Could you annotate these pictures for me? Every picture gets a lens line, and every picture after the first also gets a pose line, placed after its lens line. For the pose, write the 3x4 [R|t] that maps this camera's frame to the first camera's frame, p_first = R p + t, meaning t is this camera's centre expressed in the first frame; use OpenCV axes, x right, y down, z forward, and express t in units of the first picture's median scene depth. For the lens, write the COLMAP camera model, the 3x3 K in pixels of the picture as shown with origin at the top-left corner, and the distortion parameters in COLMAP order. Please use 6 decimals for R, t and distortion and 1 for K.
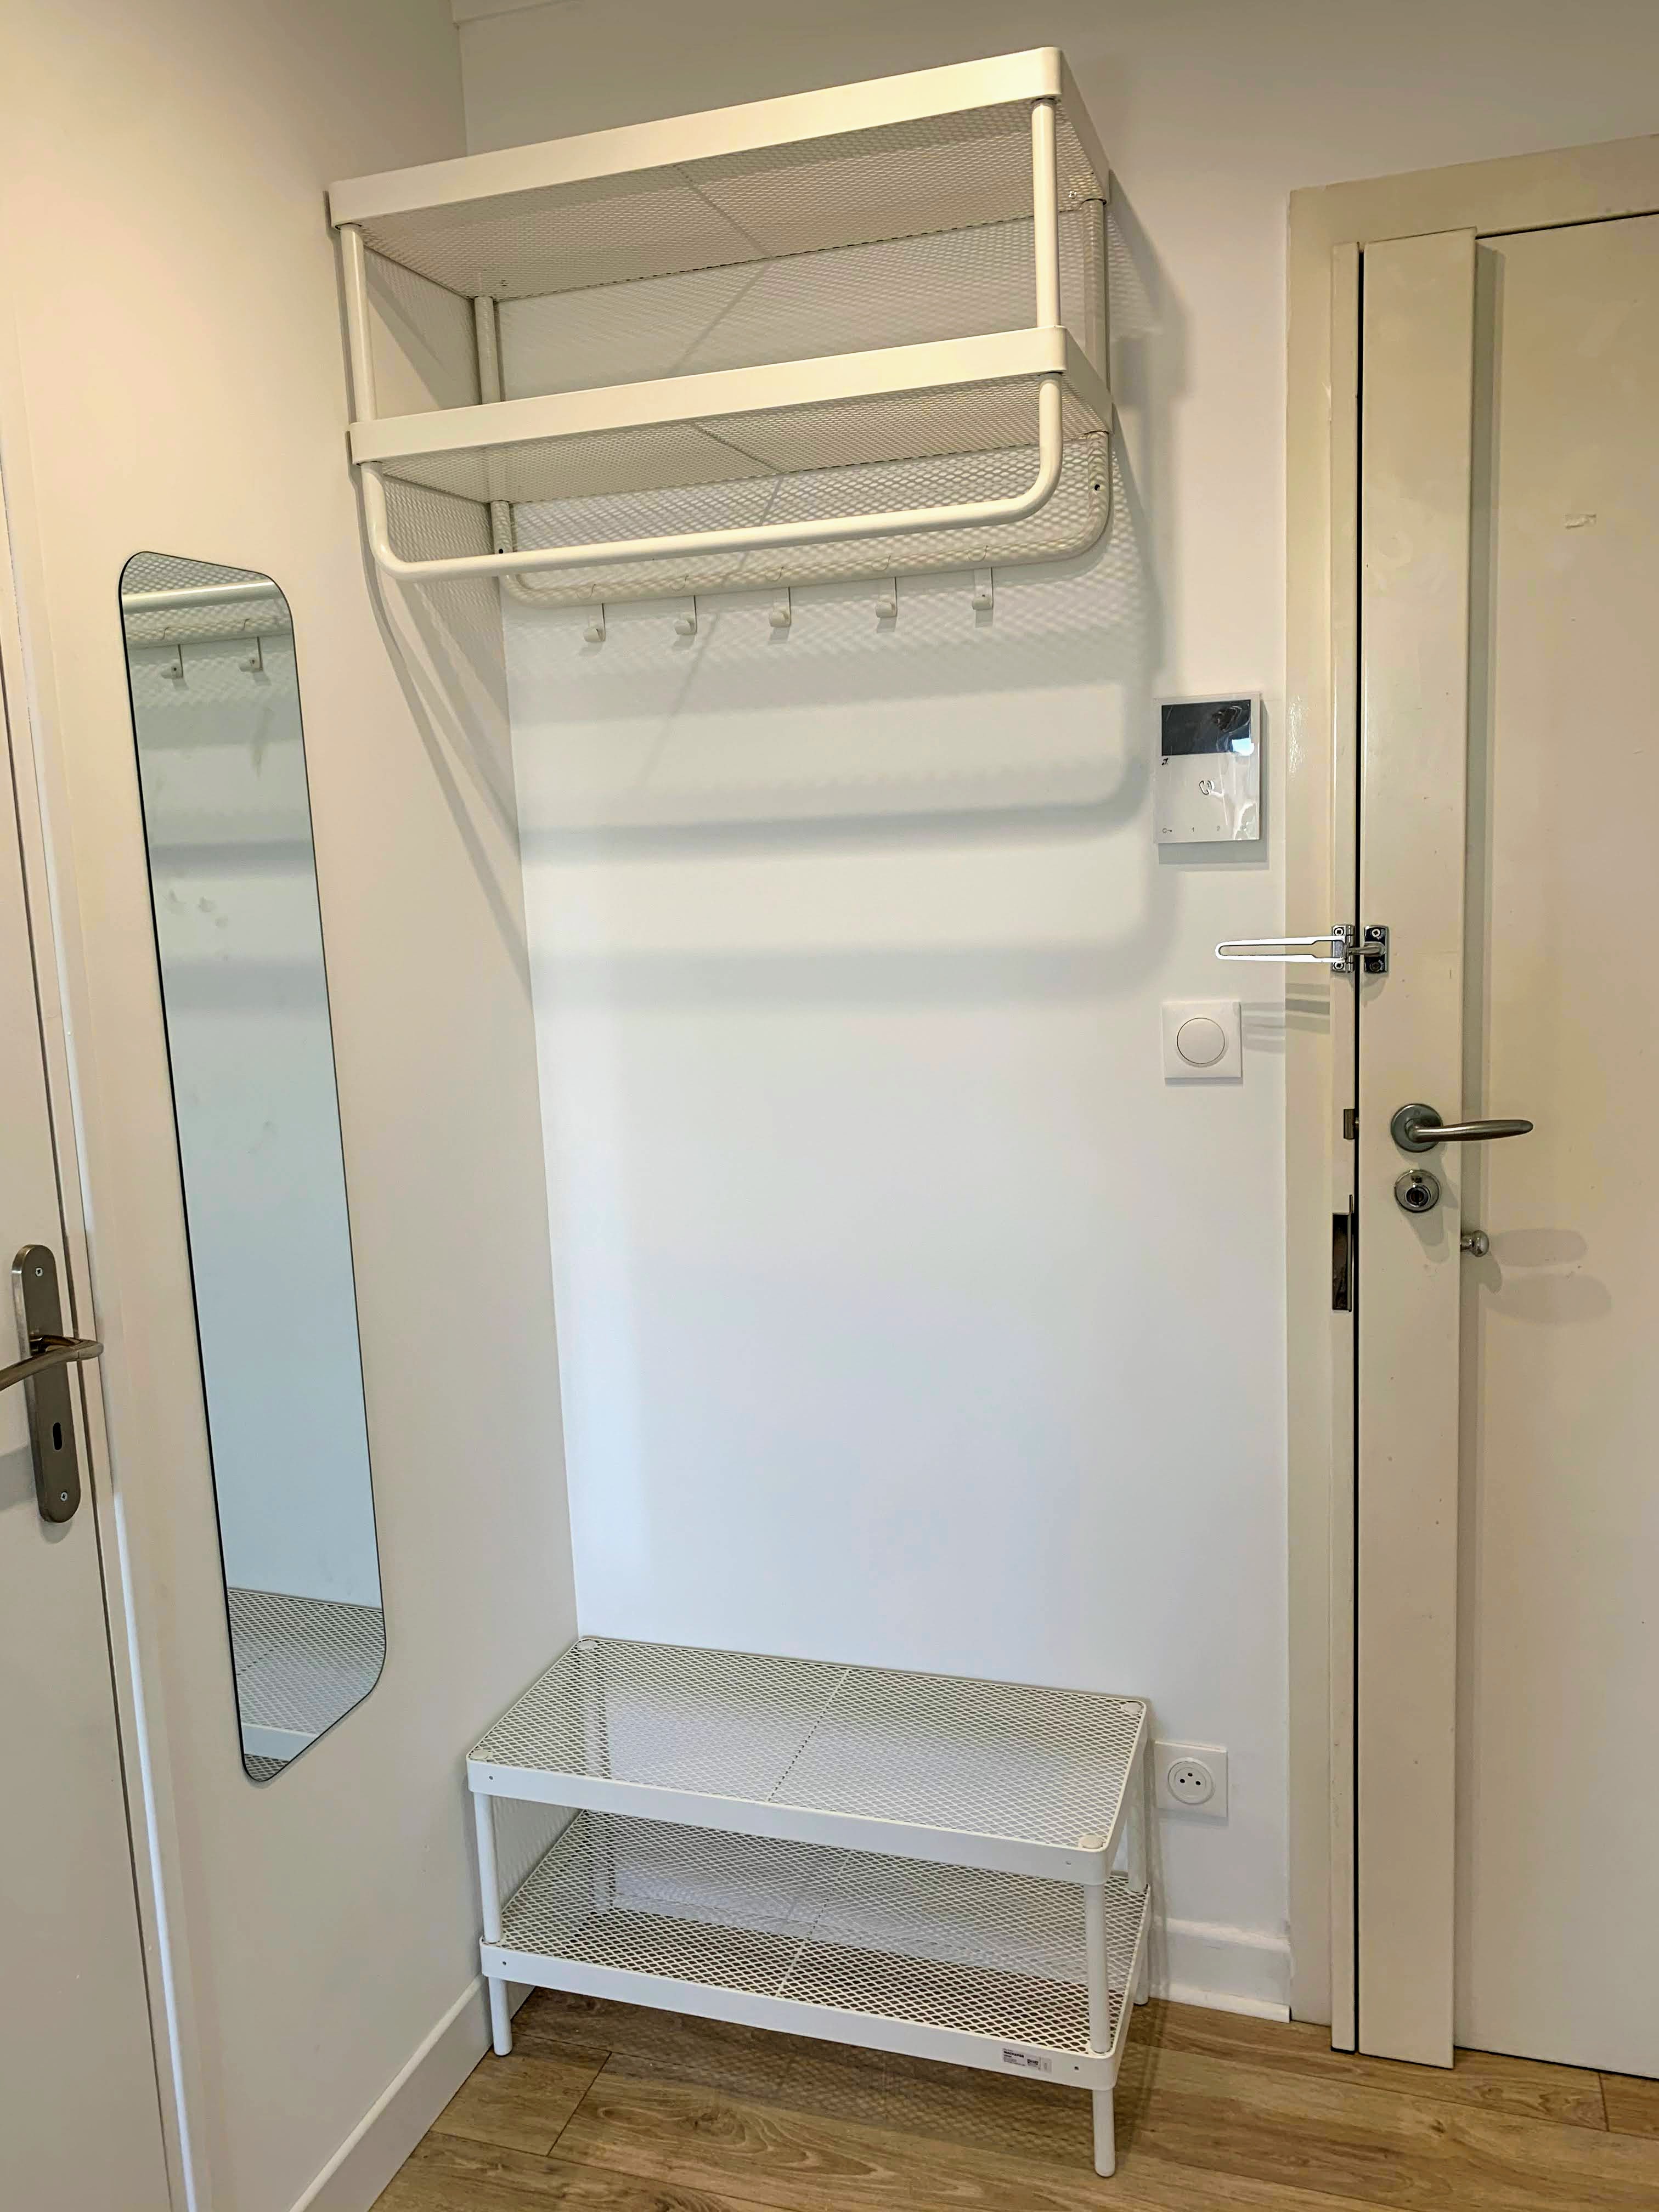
lens RADIAL K [[1717.7, 0, 829.5], [0, 1717.7, 1106.0], [0, 0, 1]] dist [0.085419, -0.076875]
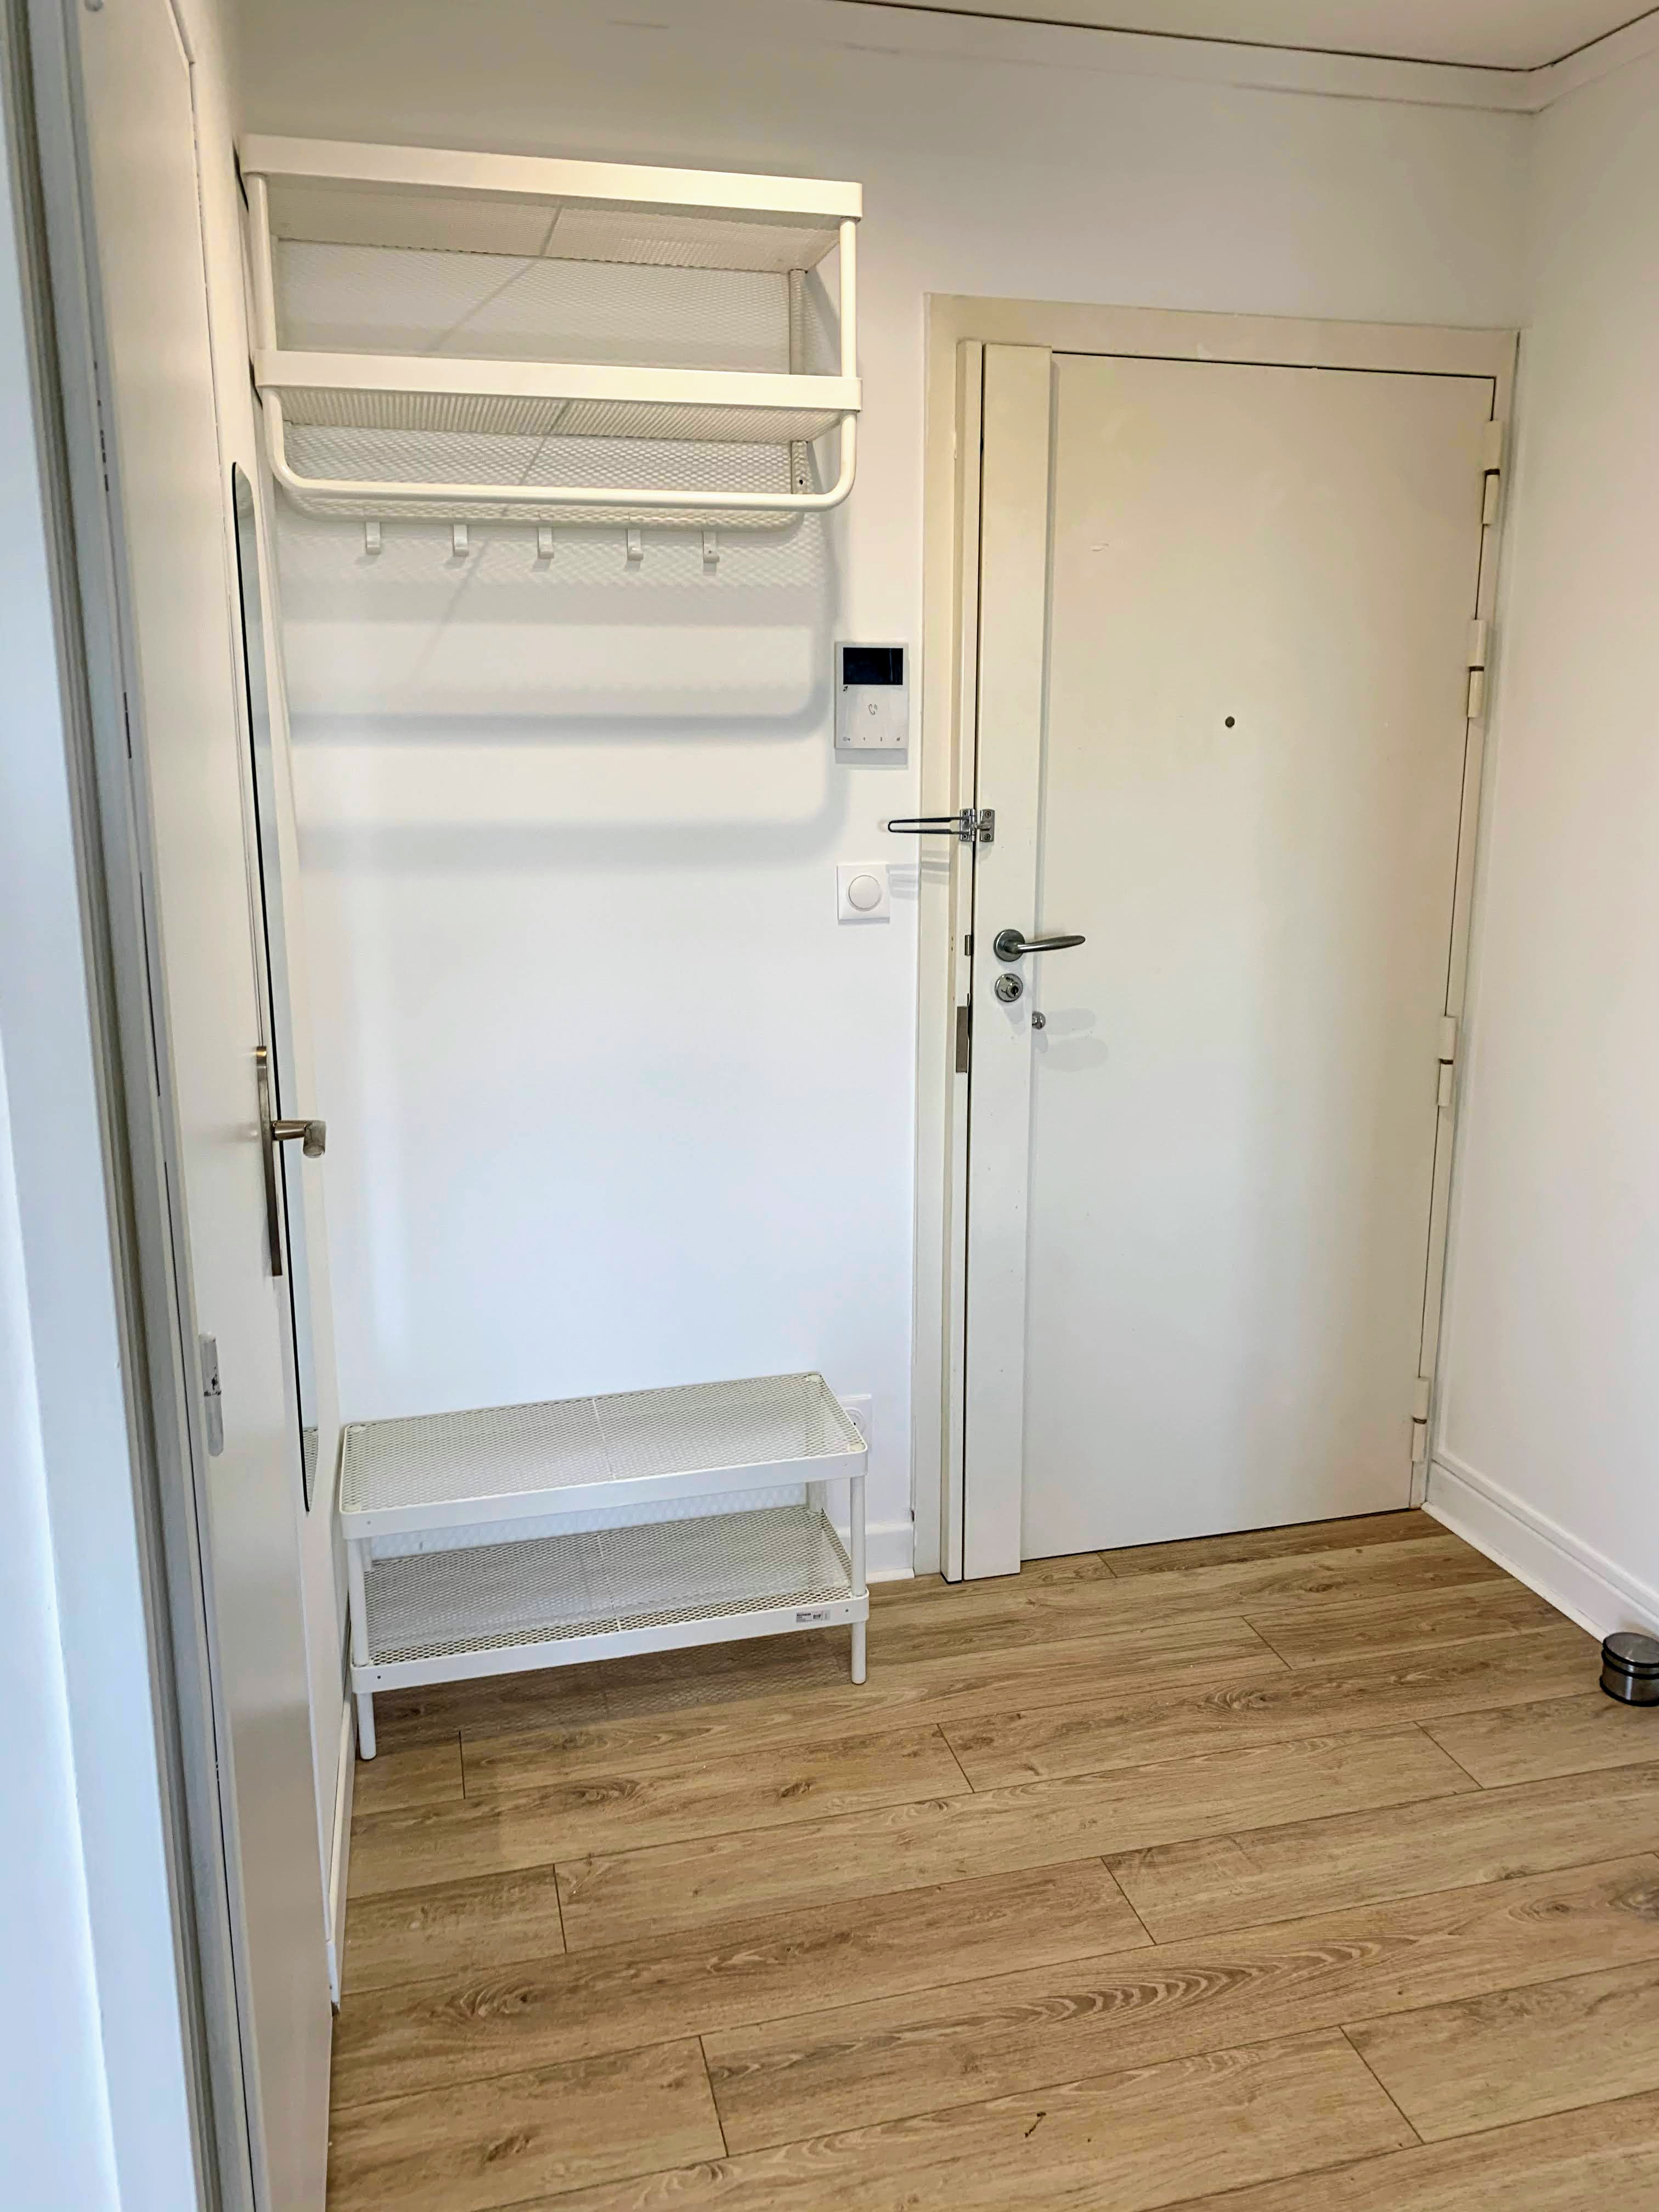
lens RADIAL K [[1717.7, 0, 829.5], [0, 1717.7, 1106.0], [0, 0, 1]] dist [0.085419, -0.076875]
pose [[0.840814, -0.073842, 0.536264, -0.576800], [0.053403, 0.997135, 0.053572, 0.060388], [-0.538683, -0.016406, 0.842349, -0.167730]]
